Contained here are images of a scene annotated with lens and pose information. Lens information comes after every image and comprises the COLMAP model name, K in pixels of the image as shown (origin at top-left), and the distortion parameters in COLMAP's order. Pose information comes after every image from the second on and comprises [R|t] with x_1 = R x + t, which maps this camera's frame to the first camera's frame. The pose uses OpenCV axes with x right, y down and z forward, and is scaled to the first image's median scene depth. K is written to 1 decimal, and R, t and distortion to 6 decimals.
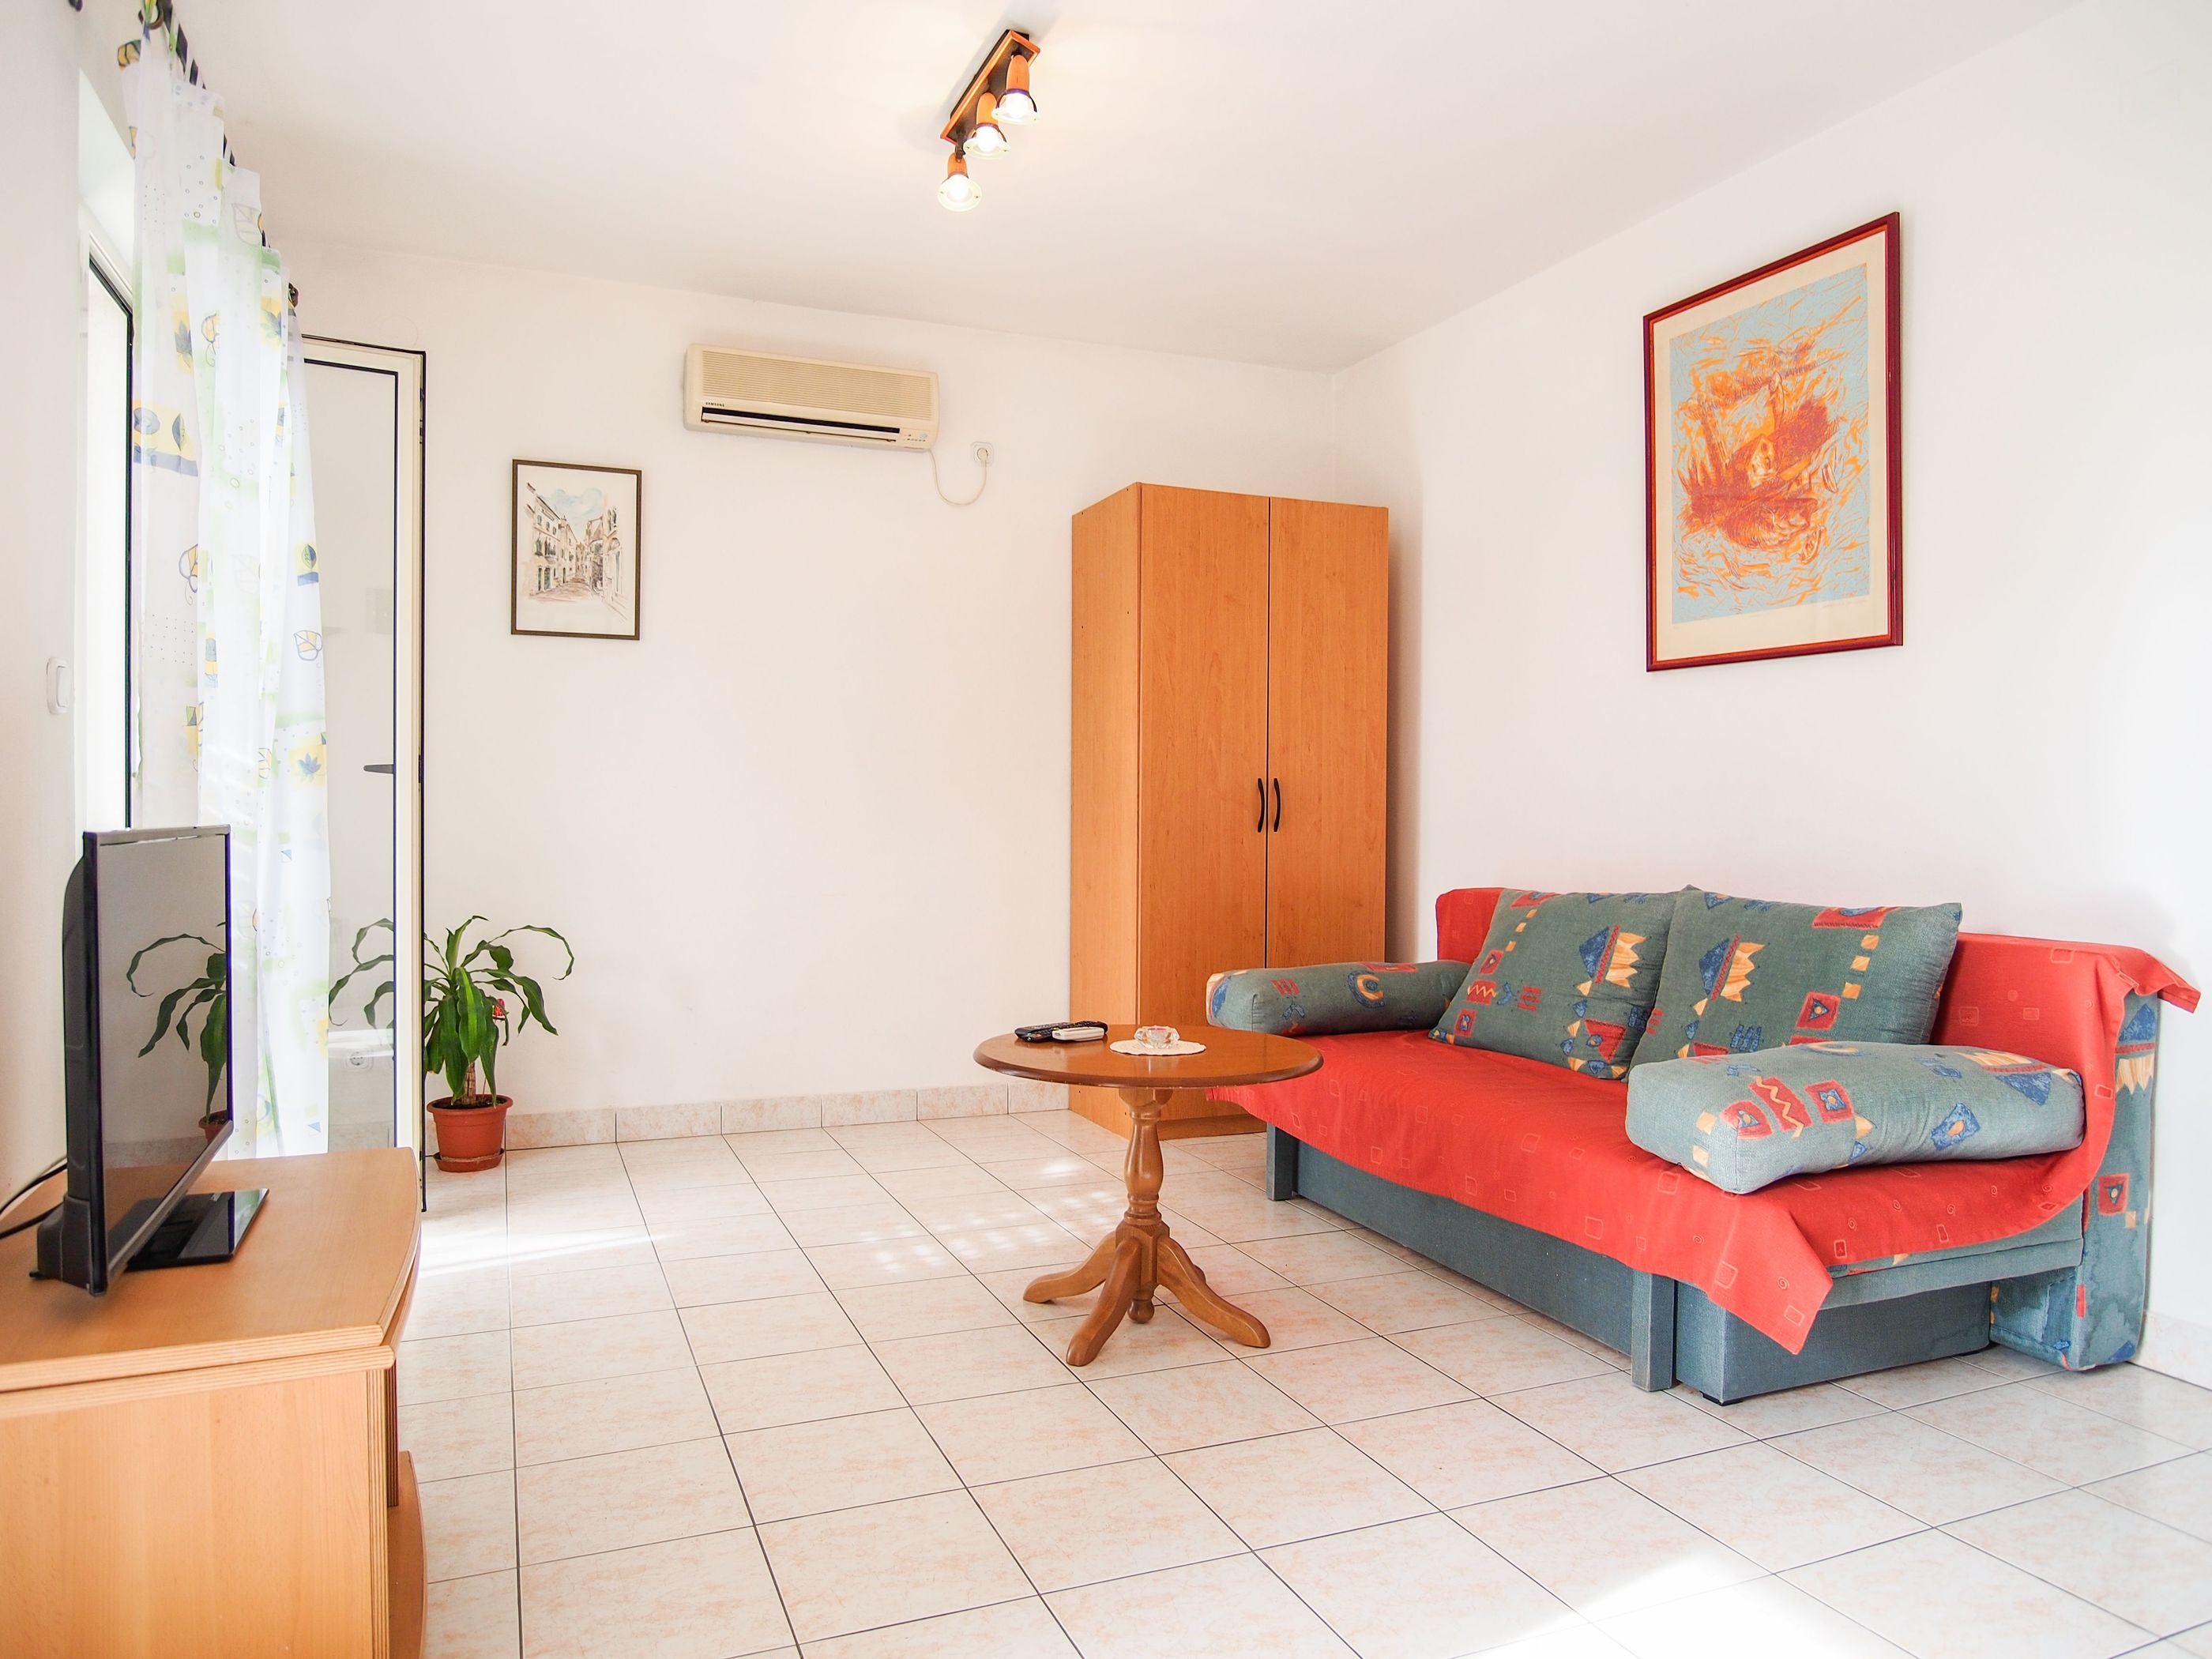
lens RADIAL K [[1442.7, 0, 1000.8], [0, 1442.7, 839.4], [0, 0, 1]] dist [-0.036341, 0.003161]
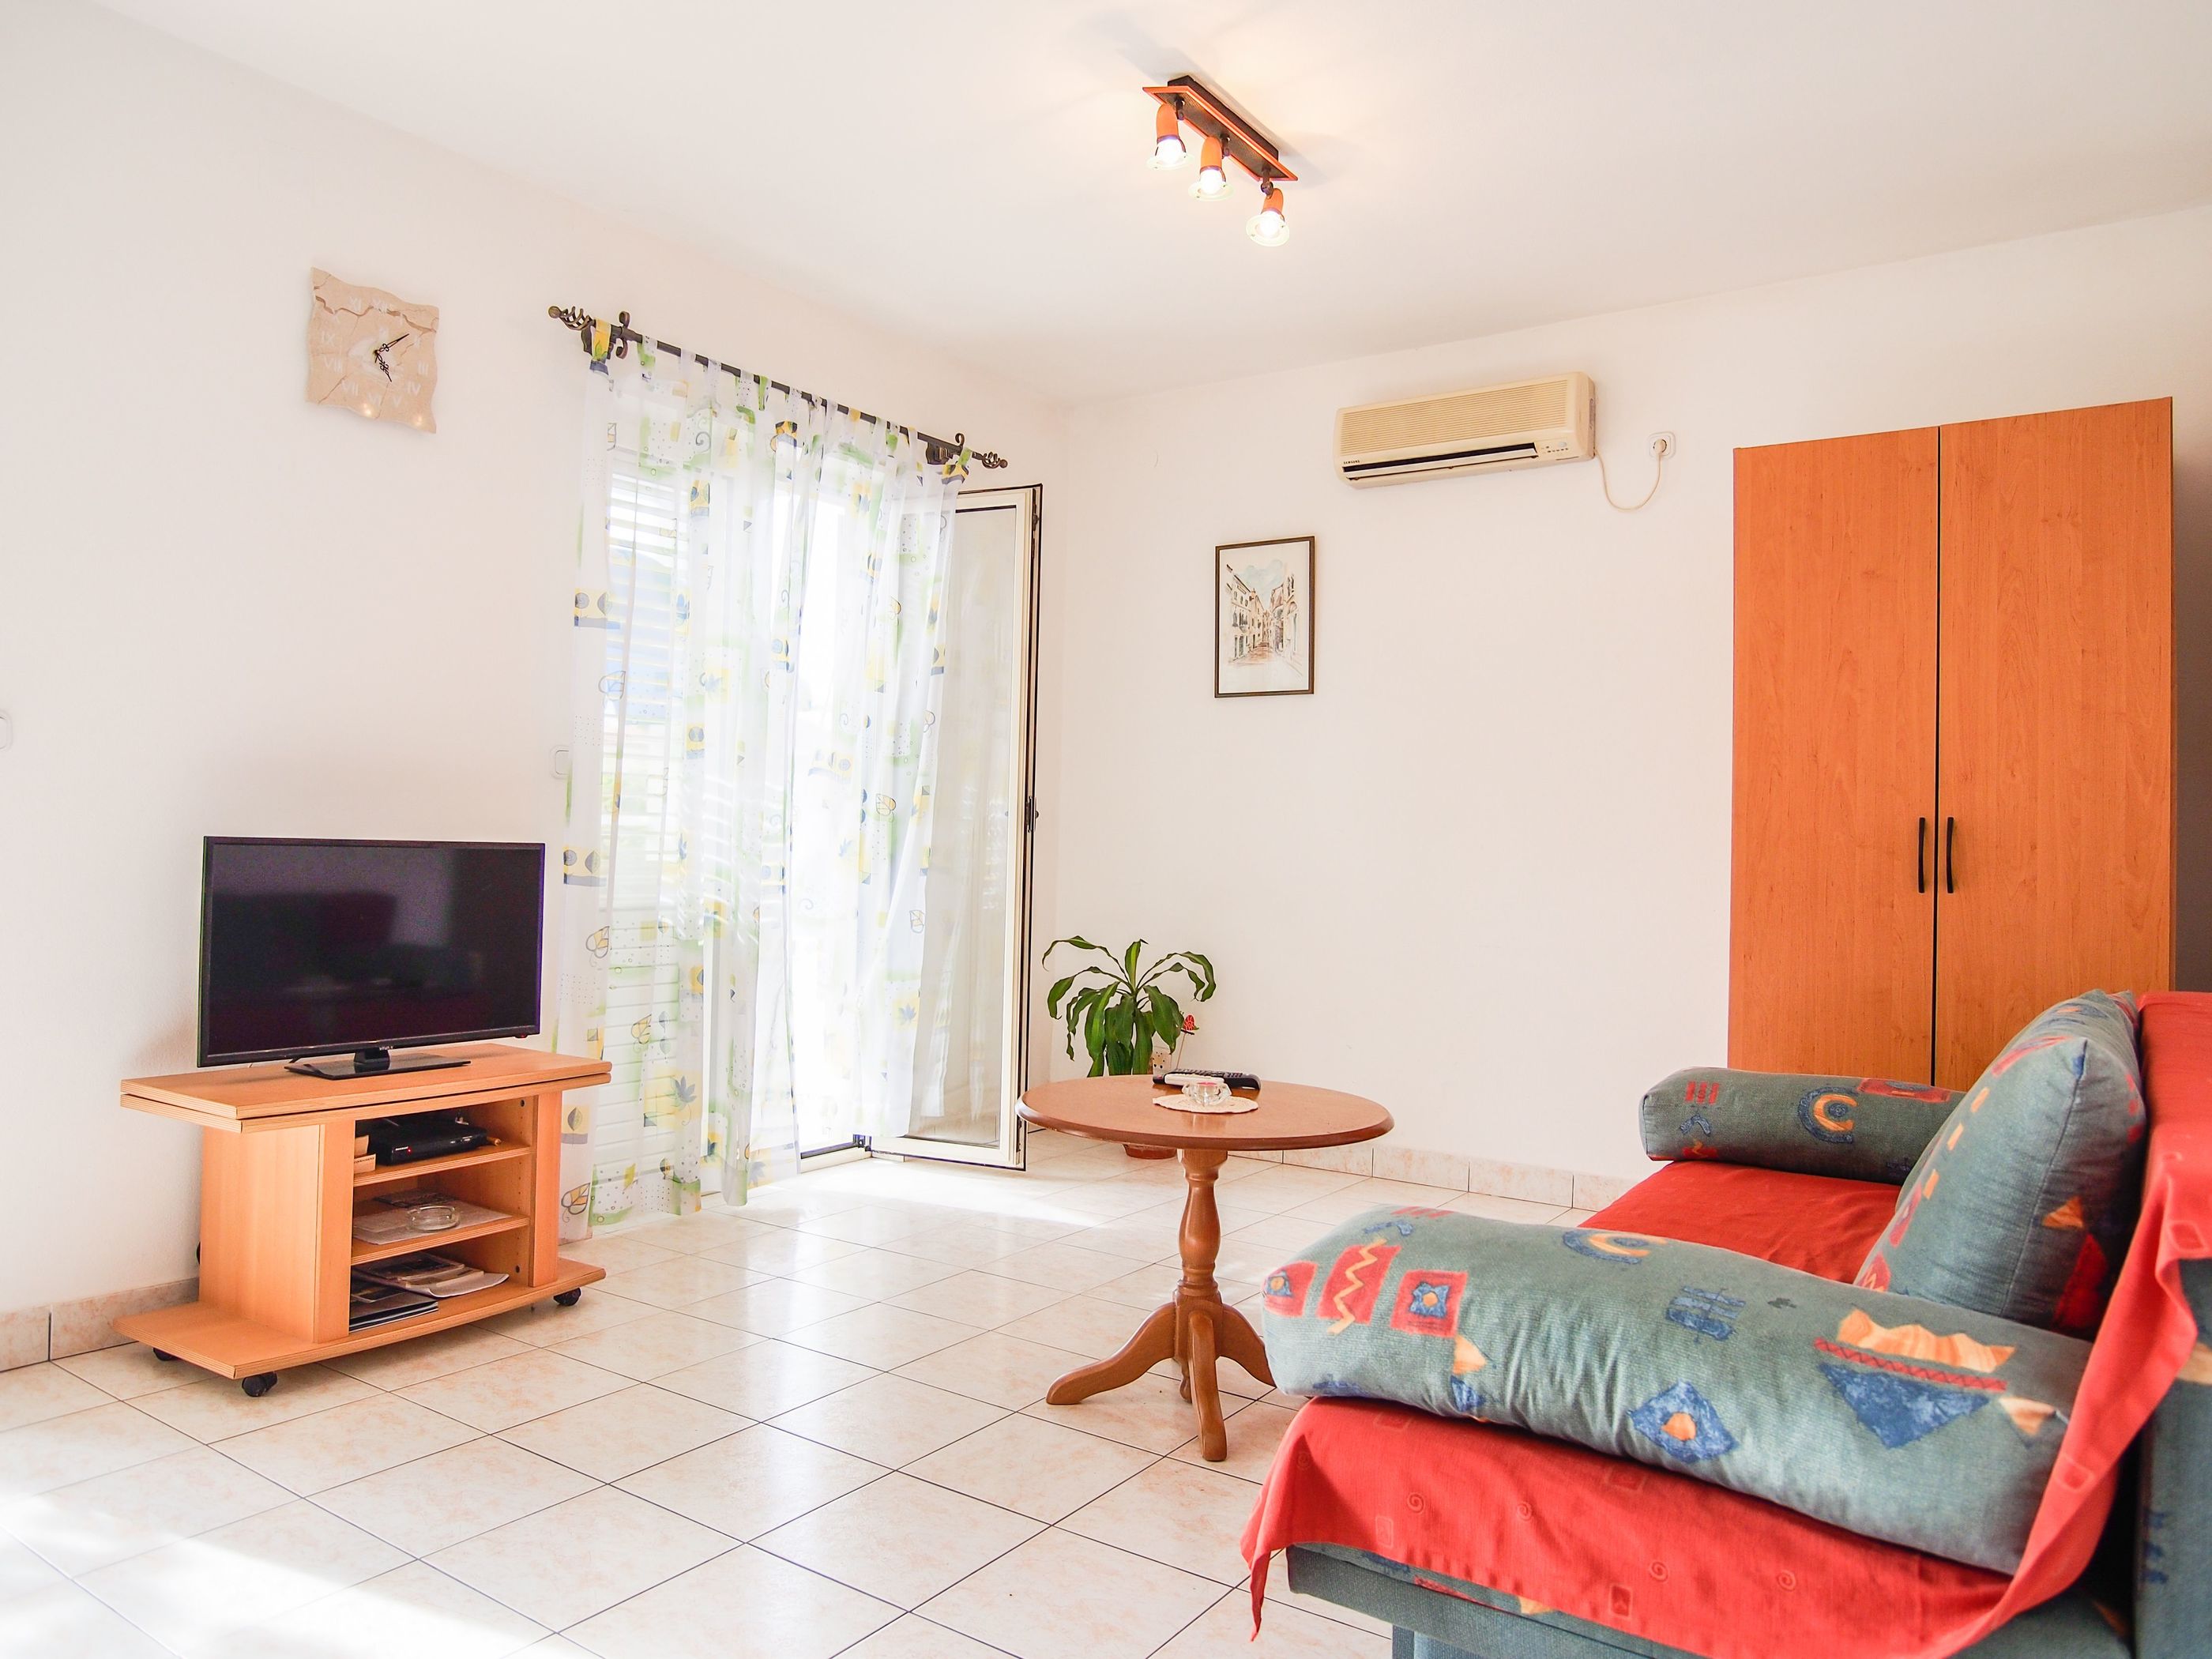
lens RADIAL K [[1442.7, 0, 1098.8], [0, 1442.7, 815.3], [0, 0, 1]] dist [-0.036341, 0.003161]
pose [[0.574229, -0.011116, -0.818620, 0.540557], [-0.036839, 0.998544, -0.039400, -0.000440], [0.817866, 0.052782, 0.572983, 0.266678]]
